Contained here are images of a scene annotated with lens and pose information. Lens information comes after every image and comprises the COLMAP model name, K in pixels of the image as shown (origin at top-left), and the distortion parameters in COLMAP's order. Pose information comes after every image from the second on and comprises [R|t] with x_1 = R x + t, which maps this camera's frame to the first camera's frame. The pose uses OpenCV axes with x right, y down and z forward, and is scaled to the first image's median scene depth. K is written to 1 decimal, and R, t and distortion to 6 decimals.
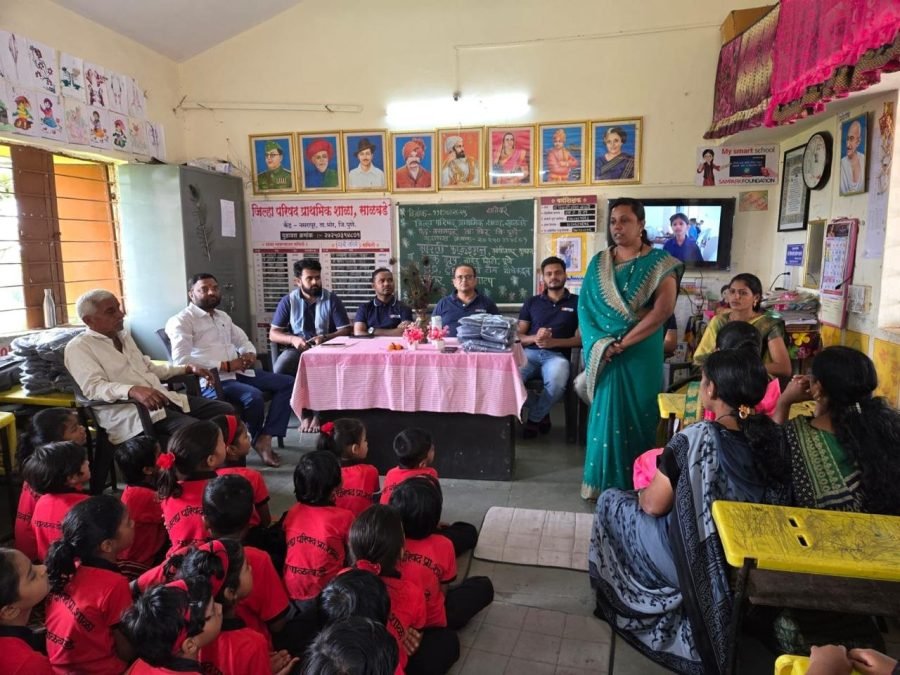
lens RADIAL K [[695.1, 0, 456.9], [0, 695.1, 335.2], [0, 0, 1]] dist [0.045959, -0.061871]
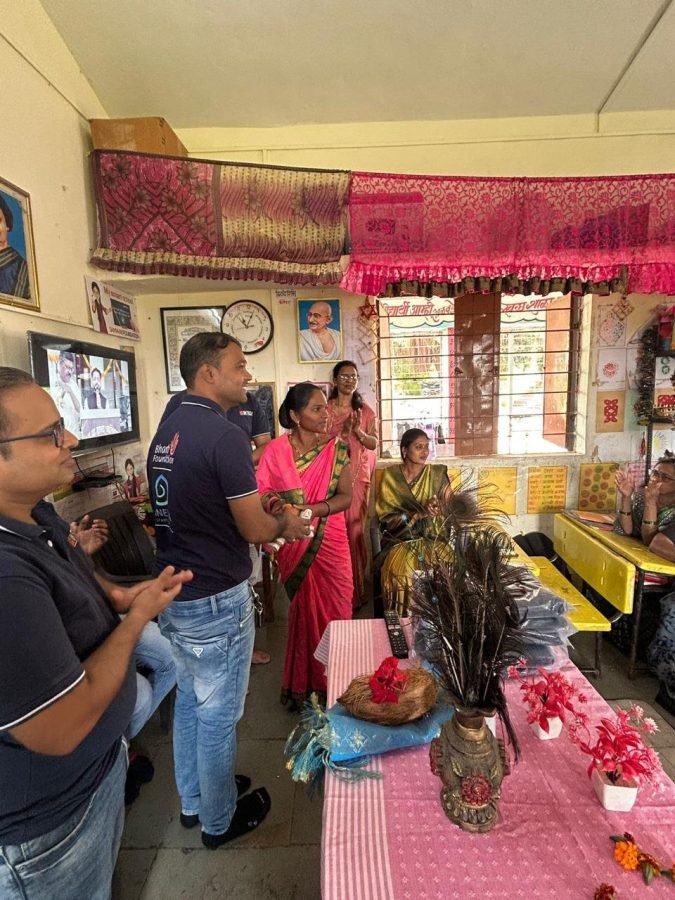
lens RADIAL K [[418.9, 0, 336.4], [0, 418.9, 432.3], [0, 0, 1]] dist [-0.001185, 0.000703]
pose [[-0.166473, -0.101882, 0.980768, -0.124827], [0.147093, 0.980953, 0.126868, -0.126433], [-0.975013, 0.165385, -0.148316, 0.821971]]
